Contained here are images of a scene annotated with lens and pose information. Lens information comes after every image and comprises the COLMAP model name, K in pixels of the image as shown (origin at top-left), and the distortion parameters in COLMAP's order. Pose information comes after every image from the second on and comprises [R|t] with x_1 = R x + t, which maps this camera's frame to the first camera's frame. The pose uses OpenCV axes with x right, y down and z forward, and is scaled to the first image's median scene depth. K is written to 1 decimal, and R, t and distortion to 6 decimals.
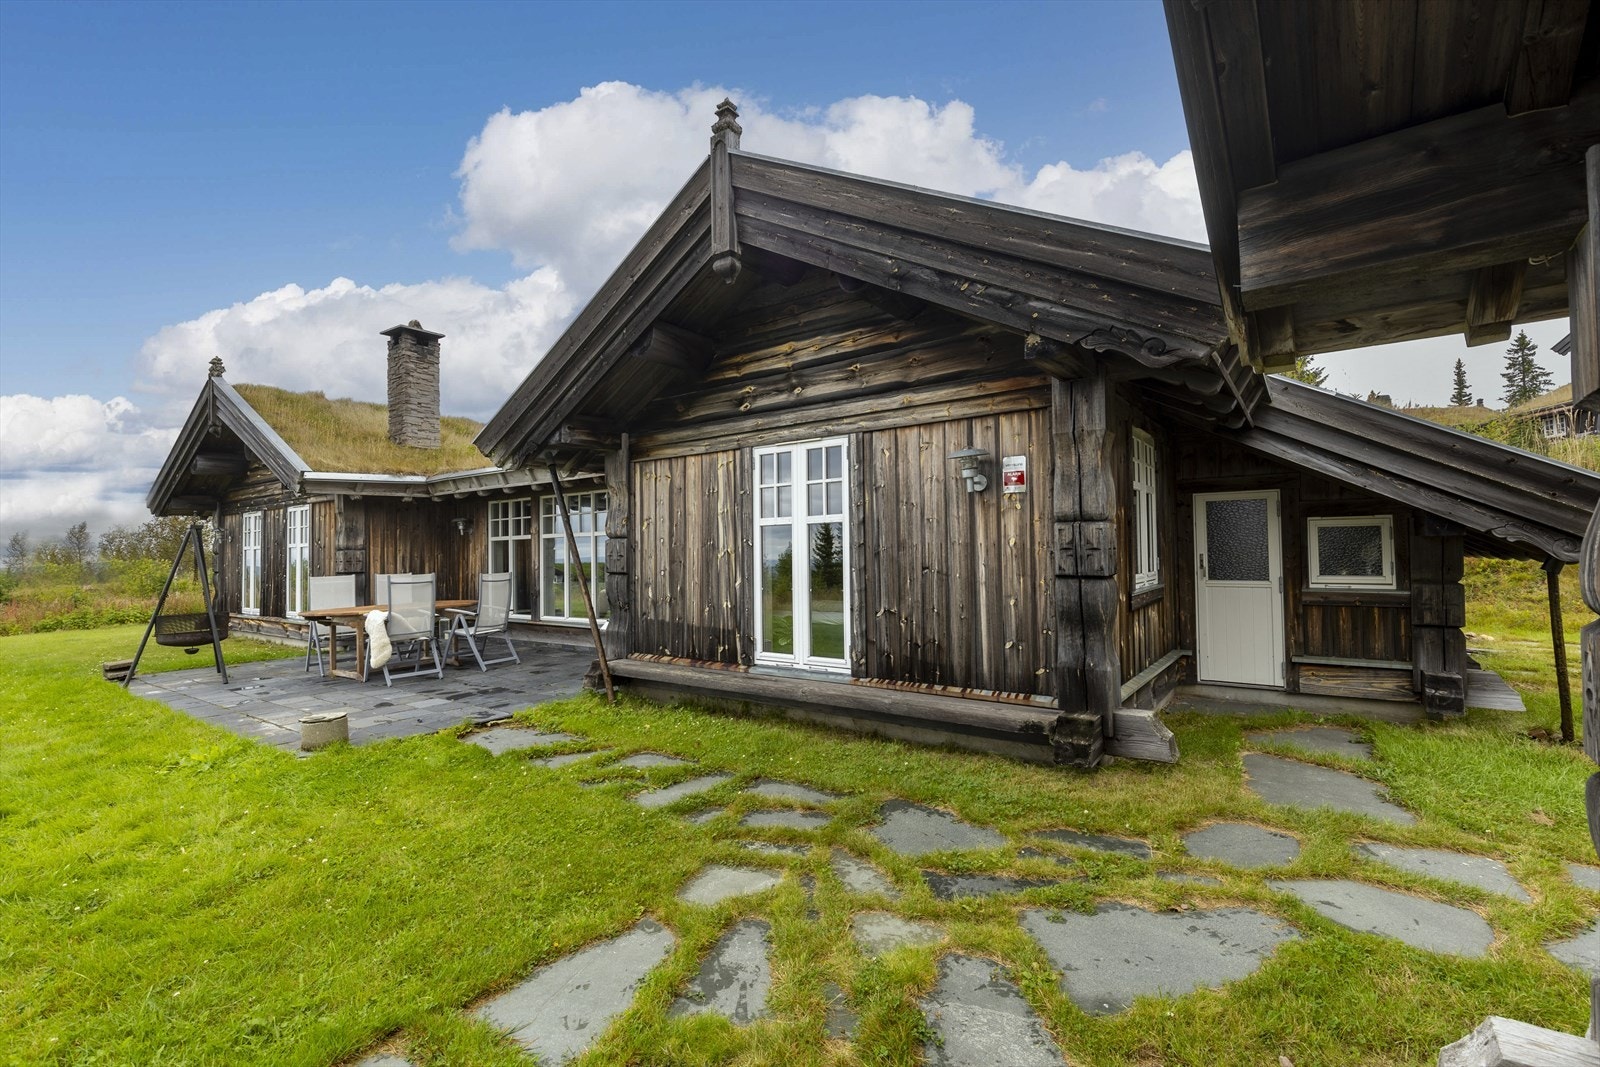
lens RADIAL K [[737.7, 0, 800.0], [0, 737.7, 533.5], [0, 0, 1]] dist [-0.000640, -0.000051]
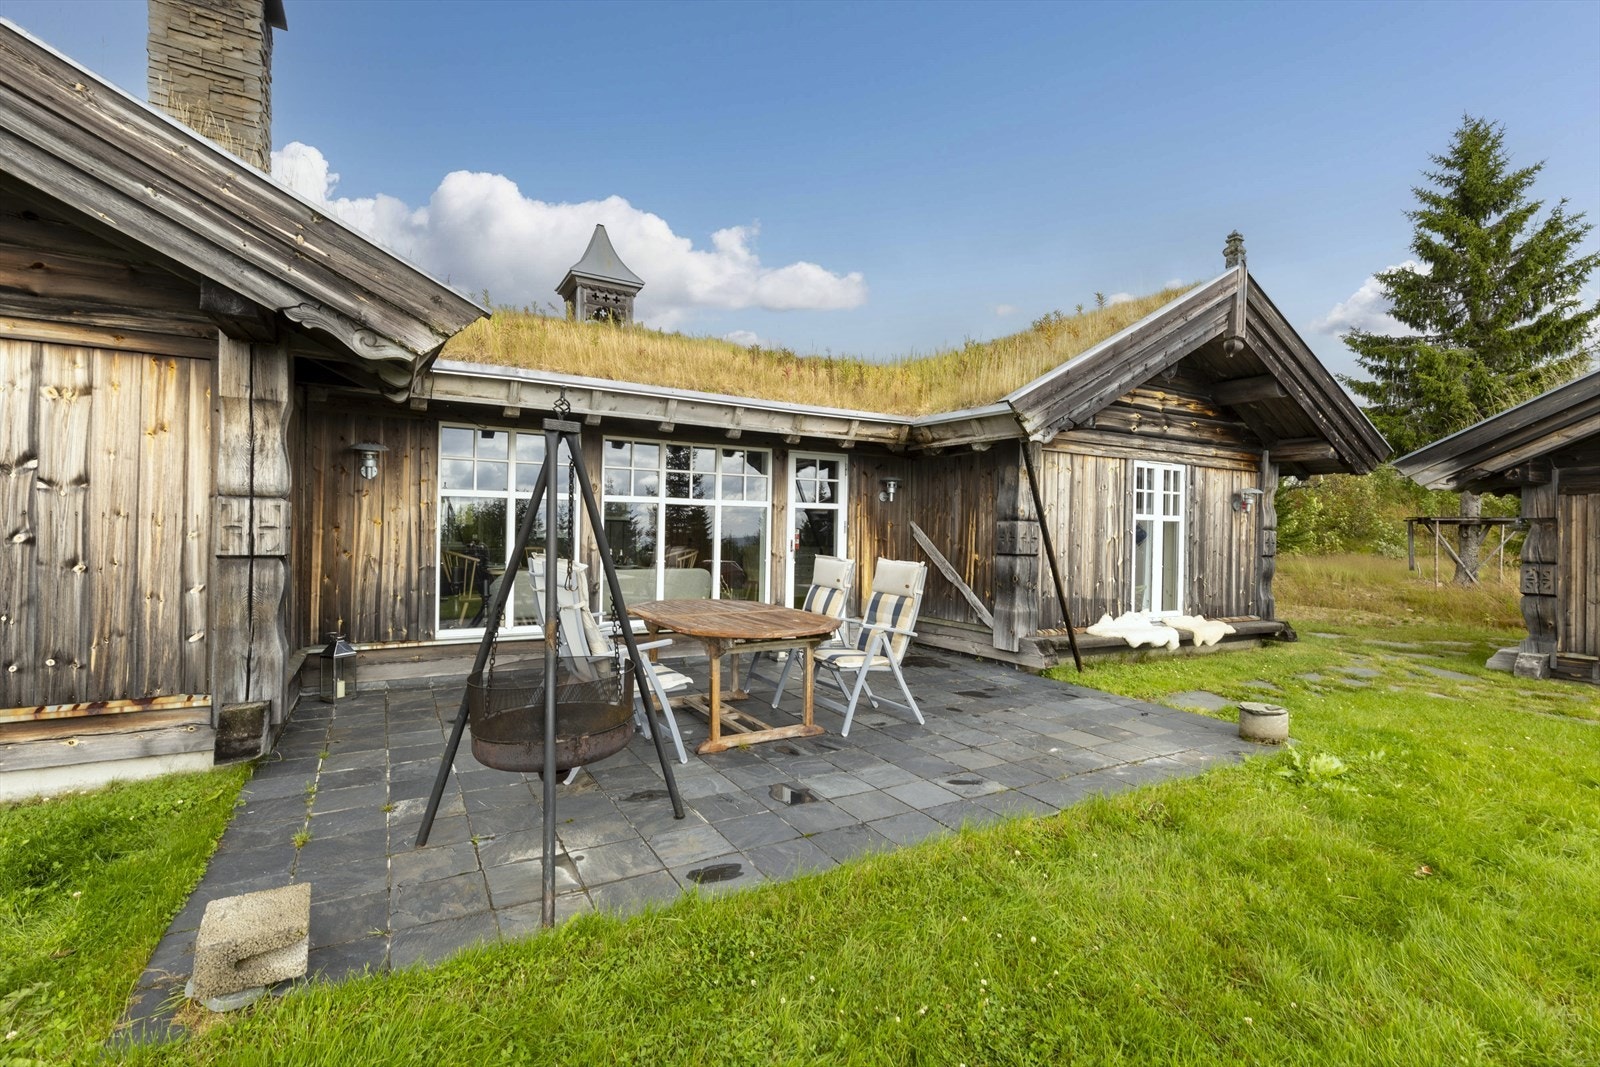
lens RADIAL K [[737.7, 0, 800.0], [0, 737.7, 533.5], [0, 0, 1]] dist [-0.000640, -0.000051]
pose [[0.395292, 0.030358, 0.918054, -1.577770], [-0.046721, 0.998825, -0.012912, 0.063354], [-0.917367, -0.037788, 0.396246, 1.062141]]
